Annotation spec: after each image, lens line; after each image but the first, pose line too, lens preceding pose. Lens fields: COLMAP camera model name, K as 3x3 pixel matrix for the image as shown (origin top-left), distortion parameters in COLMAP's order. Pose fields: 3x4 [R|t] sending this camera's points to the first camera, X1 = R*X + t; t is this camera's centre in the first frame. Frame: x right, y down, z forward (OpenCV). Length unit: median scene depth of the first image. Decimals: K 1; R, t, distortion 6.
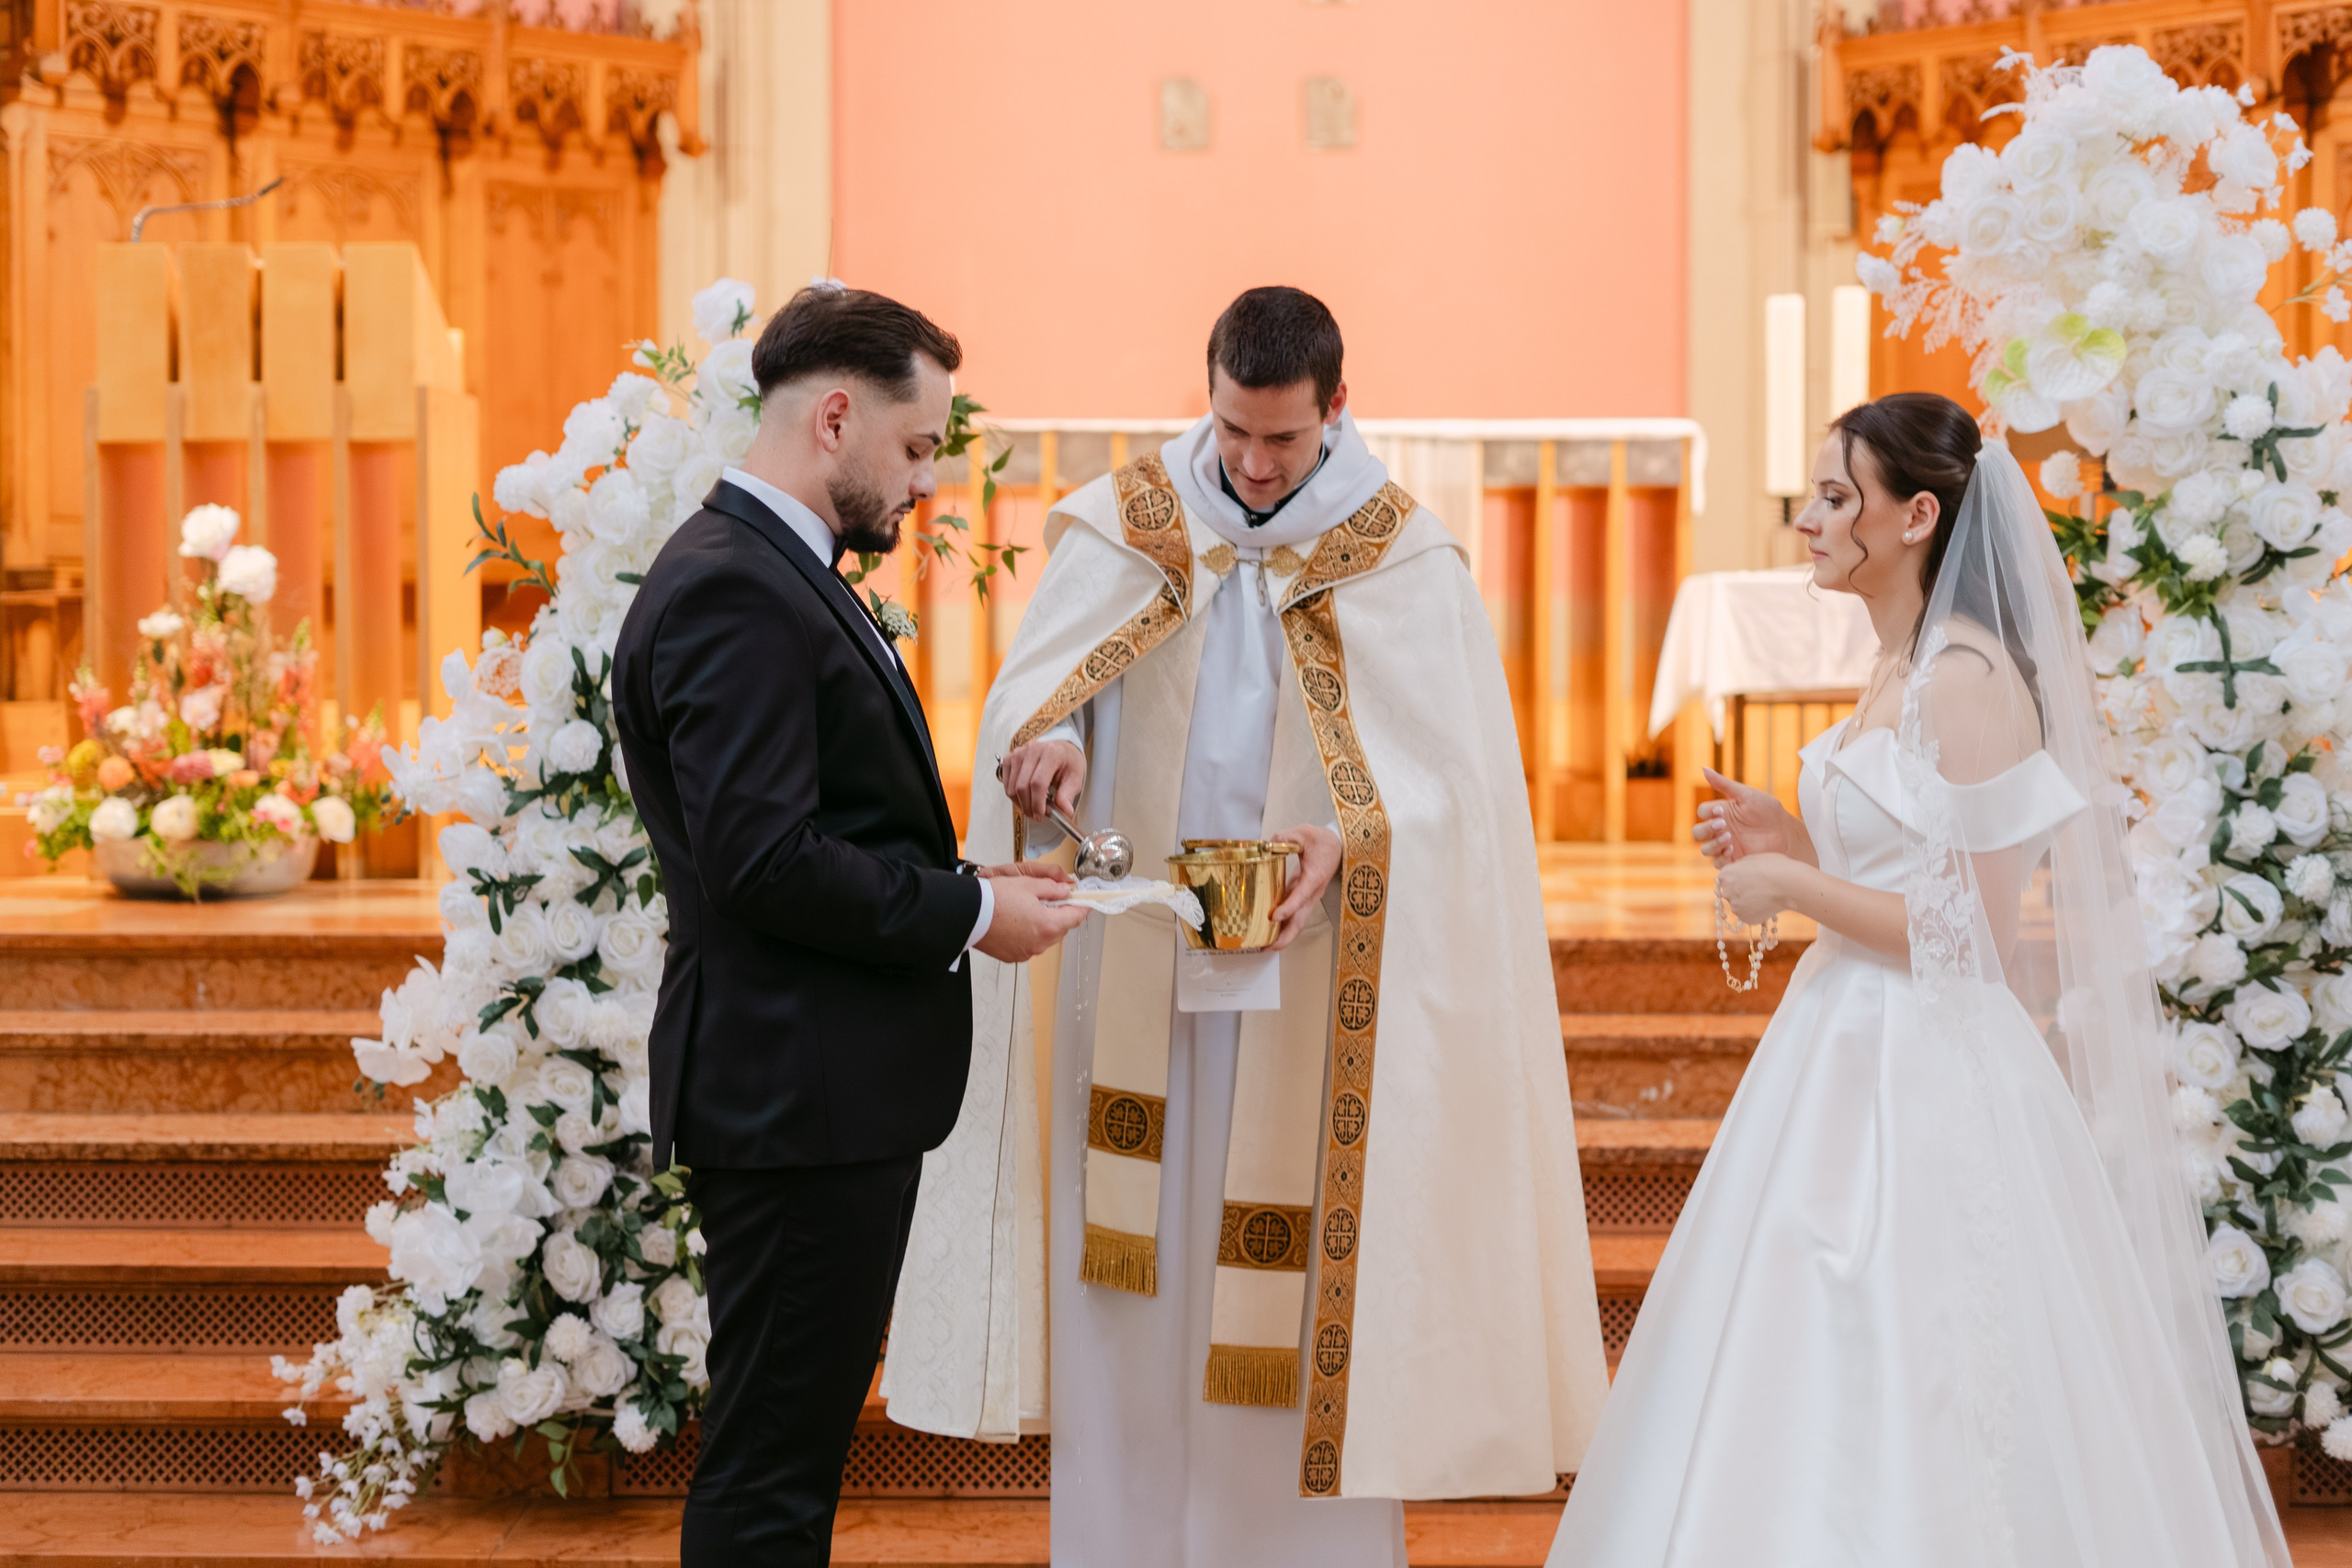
lens RADIAL K [[3482.5, 0, 1102.5], [0, 3482.5, 710.6], [0, 0, 1]] dist [-0.000169, 0.000000]
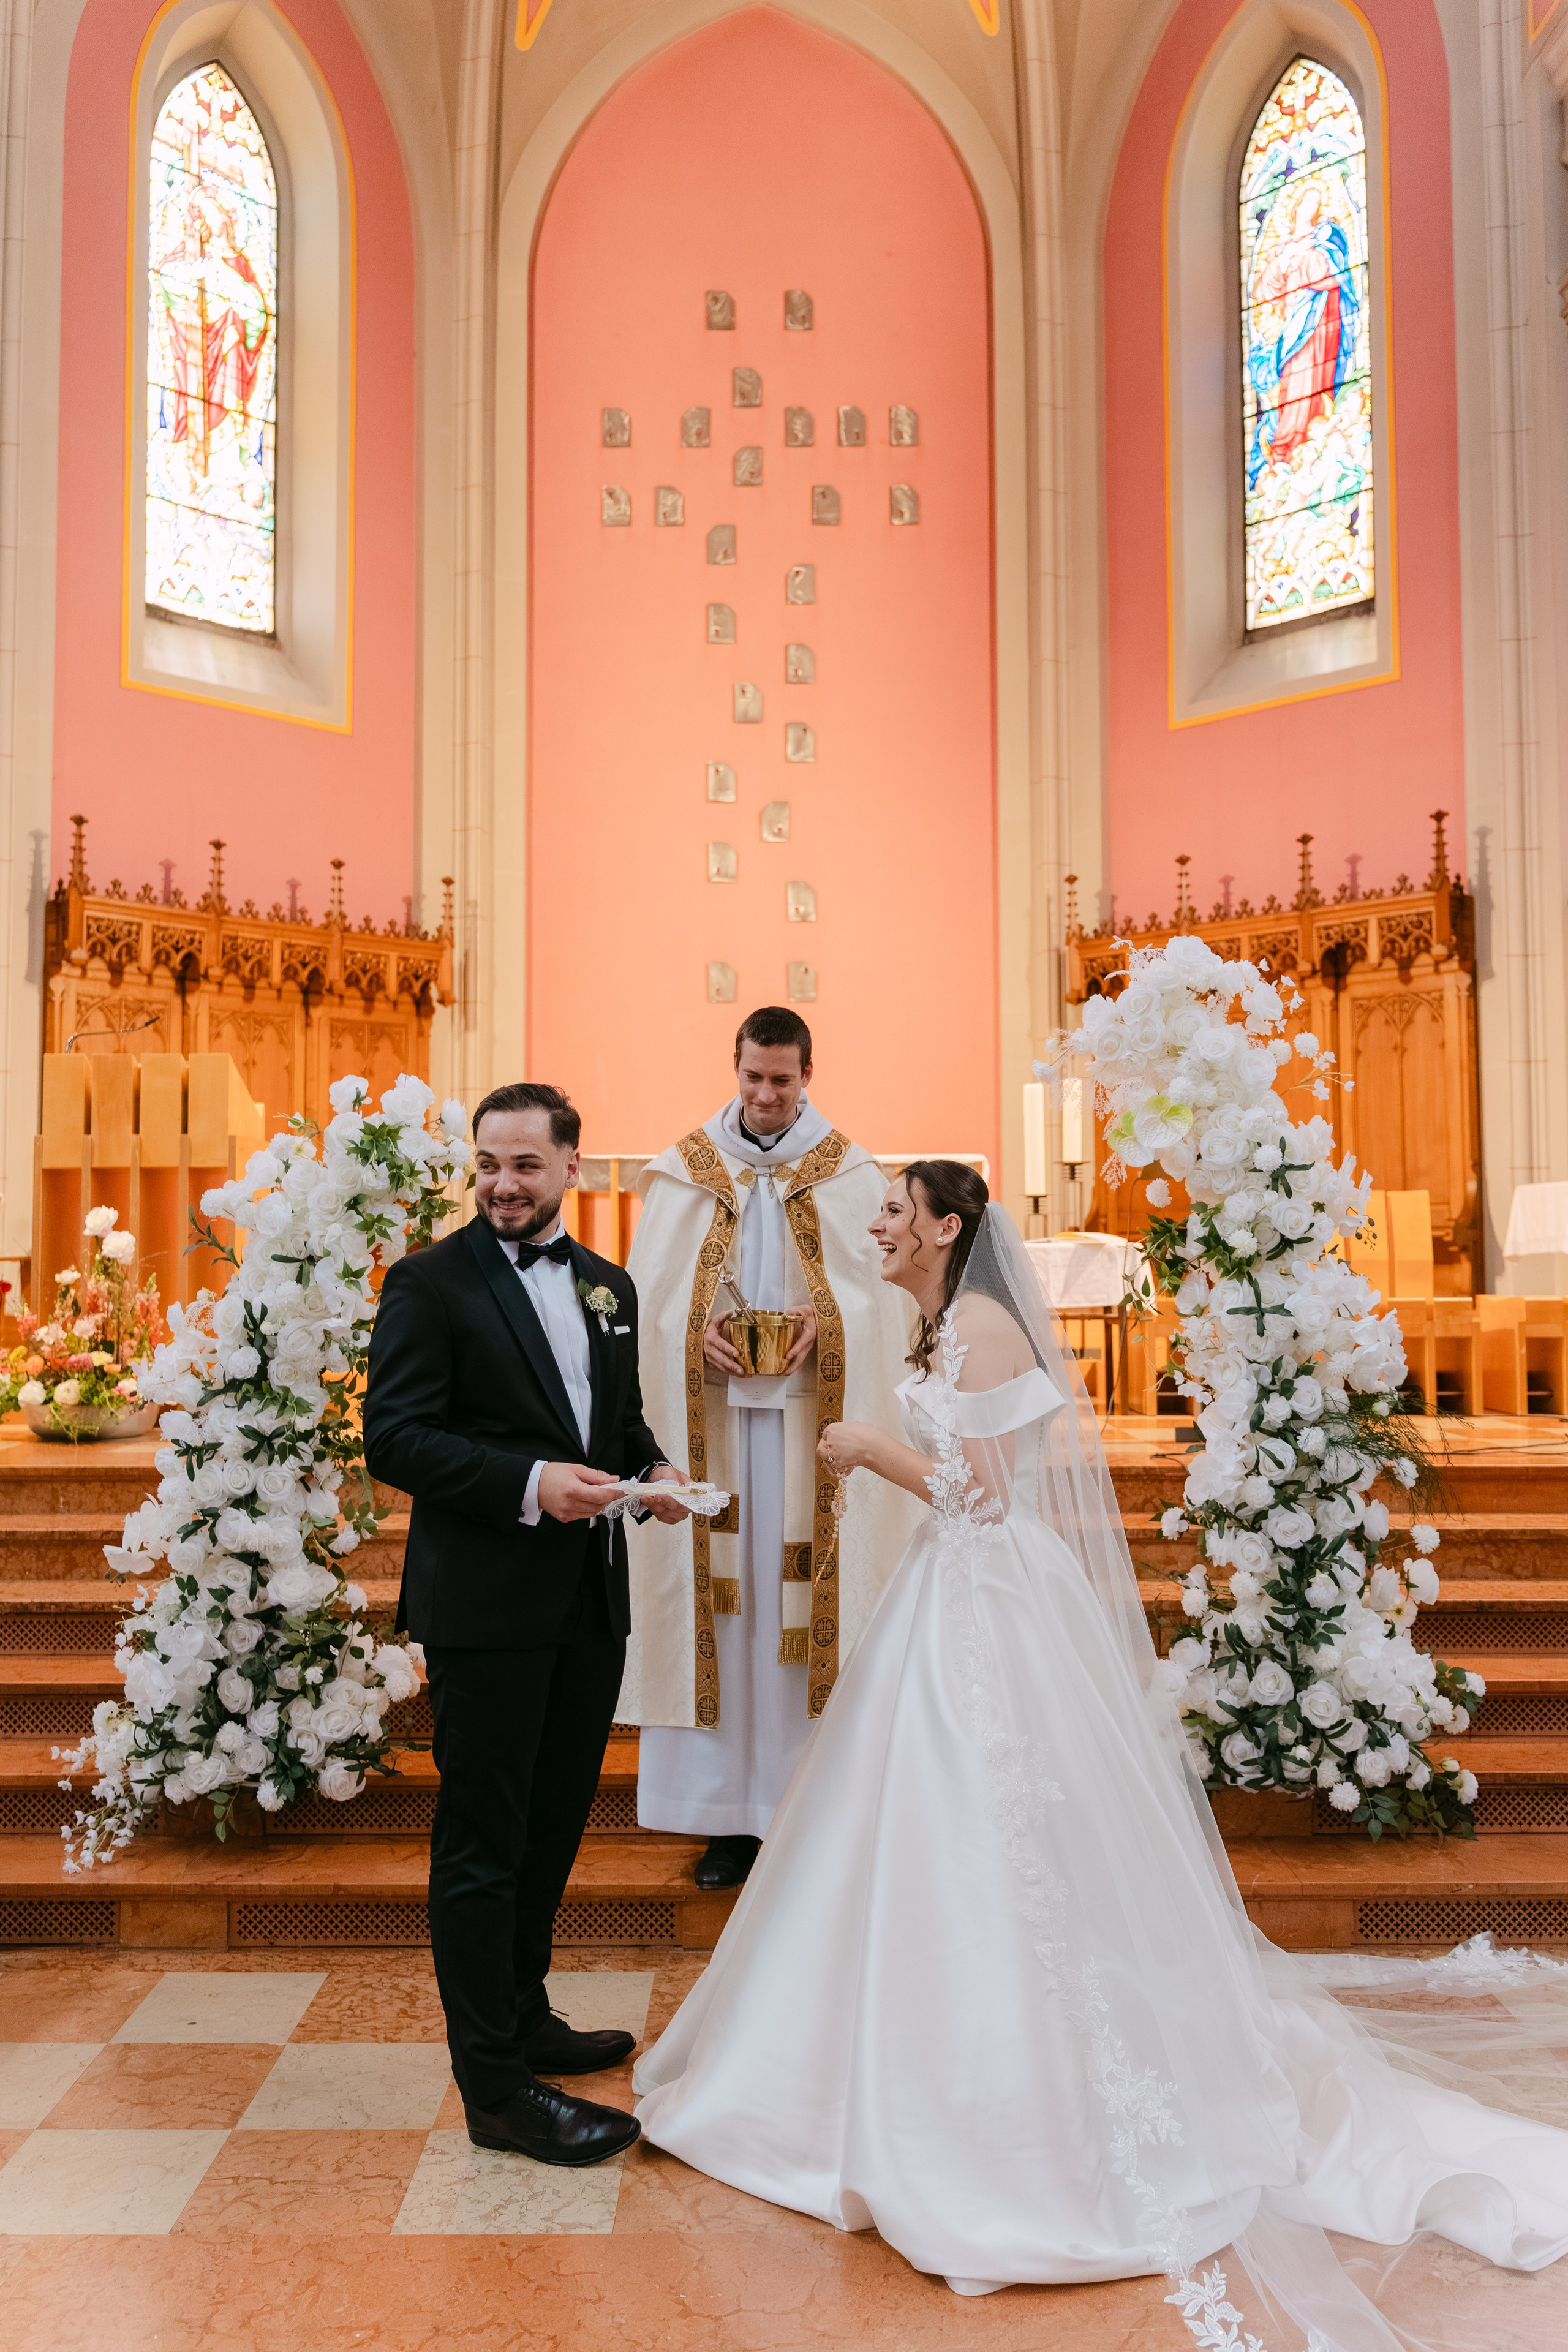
lens RADIAL K [[1869.6, 0, 744.1], [0, 1869.6, 1151.9], [0, 0, 1]] dist [0.008571, -0.002607]
pose [[0.999886, -0.001255, 0.015016, 0.066445], [0.002455, 0.996773, -0.080231, -0.016550], [-0.014866, 0.080259, 0.996663, 0.118992]]
